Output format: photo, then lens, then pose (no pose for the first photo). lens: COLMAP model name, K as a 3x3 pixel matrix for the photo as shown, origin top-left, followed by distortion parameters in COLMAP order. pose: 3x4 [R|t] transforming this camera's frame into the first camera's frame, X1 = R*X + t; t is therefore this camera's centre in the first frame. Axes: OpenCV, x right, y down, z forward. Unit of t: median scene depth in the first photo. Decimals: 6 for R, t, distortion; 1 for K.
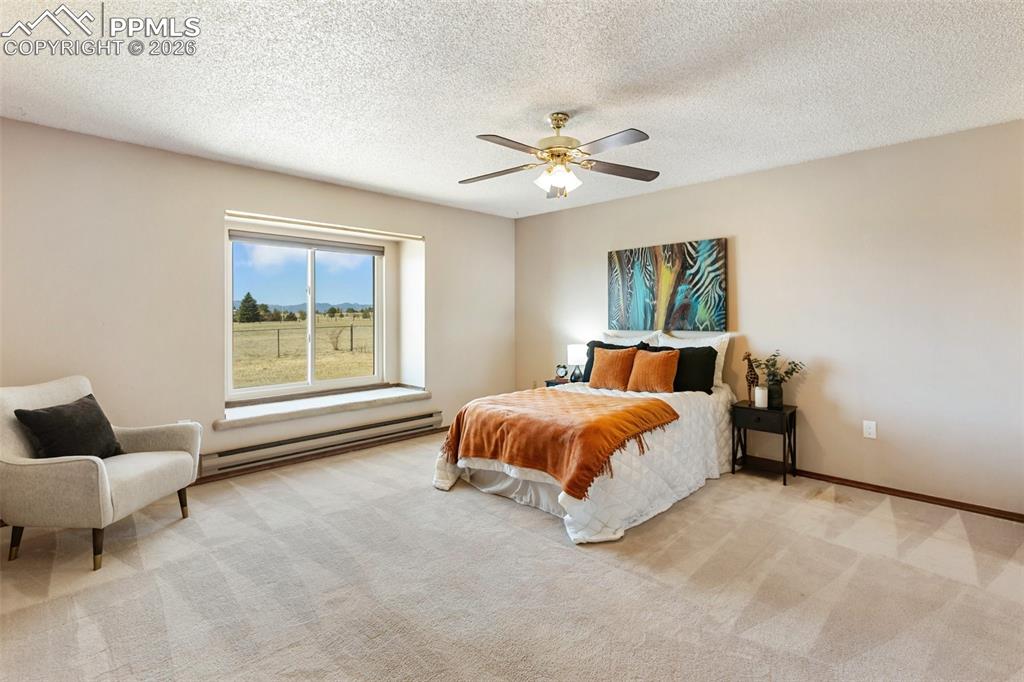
lens RADIAL K [[465.5, 0, 536.9], [0, 465.5, 312.9], [0, 0, 1]] dist [0.001567, 0.000854]
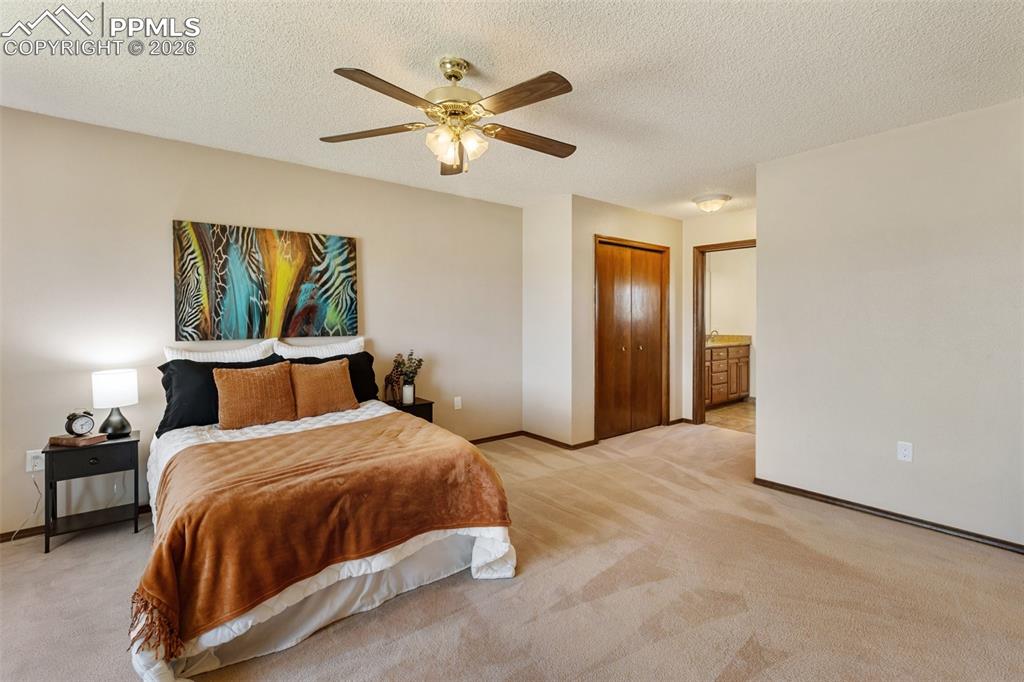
lens RADIAL K [[465.5, 0, 492.0], [0, 465.5, 321.8], [0, 0, 1]] dist [0.001567, 0.000854]
pose [[0.165971, -0.006919, 0.986106, -0.479881], [-0.005177, 0.999955, 0.007887, 0.002042], [-0.986117, -0.006414, 0.165928, 0.540774]]
